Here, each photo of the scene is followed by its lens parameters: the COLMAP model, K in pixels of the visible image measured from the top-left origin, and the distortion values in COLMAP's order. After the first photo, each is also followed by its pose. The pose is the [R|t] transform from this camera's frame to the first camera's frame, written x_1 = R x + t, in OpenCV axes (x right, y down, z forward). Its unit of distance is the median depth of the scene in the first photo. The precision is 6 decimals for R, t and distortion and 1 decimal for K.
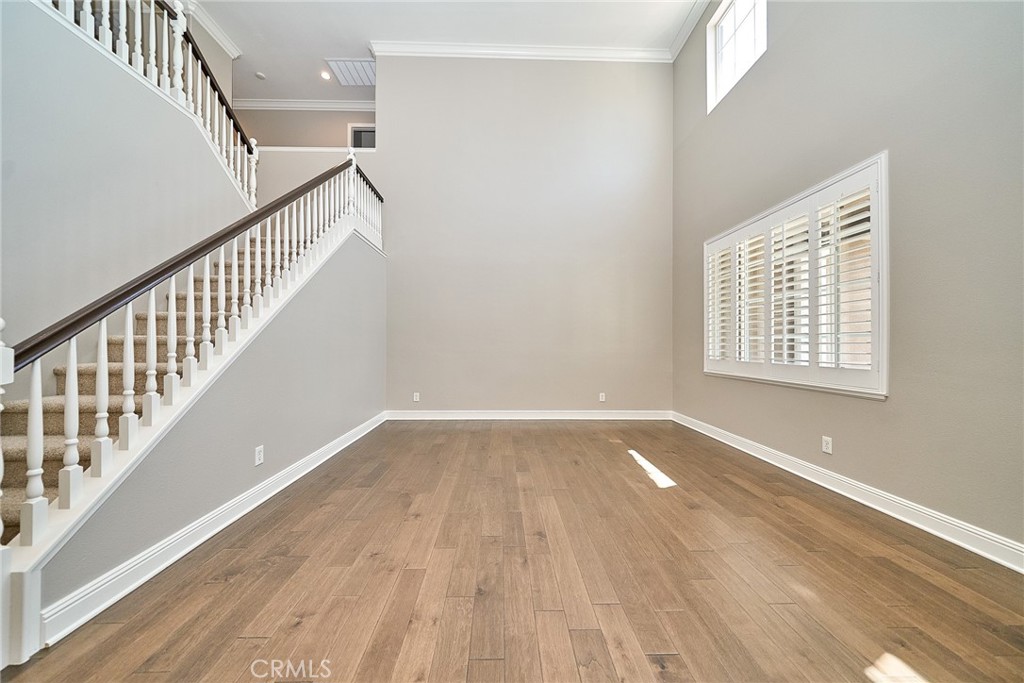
lens RADIAL K [[367.9, 0, 508.6], [0, 367.9, 344.3], [0, 0, 1]] dist [-0.010611, -0.000116]
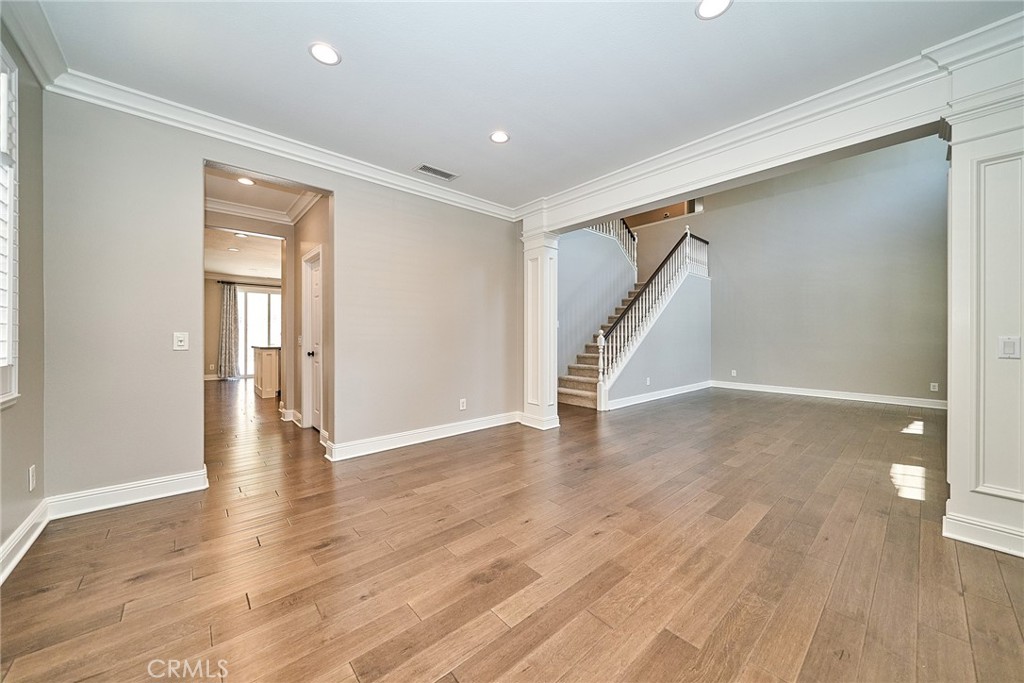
lens RADIAL K [[363.6, 0, 495.0], [0, 363.6, 336.3], [0, 0, 1]] dist [0.000012, -0.000156]
pose [[0.630551, 0.001262, -0.776146, 0.354850], [-0.002555, 0.999997, -0.000450, 0.001794], [0.776143, 0.002267, 0.630553, -0.840584]]
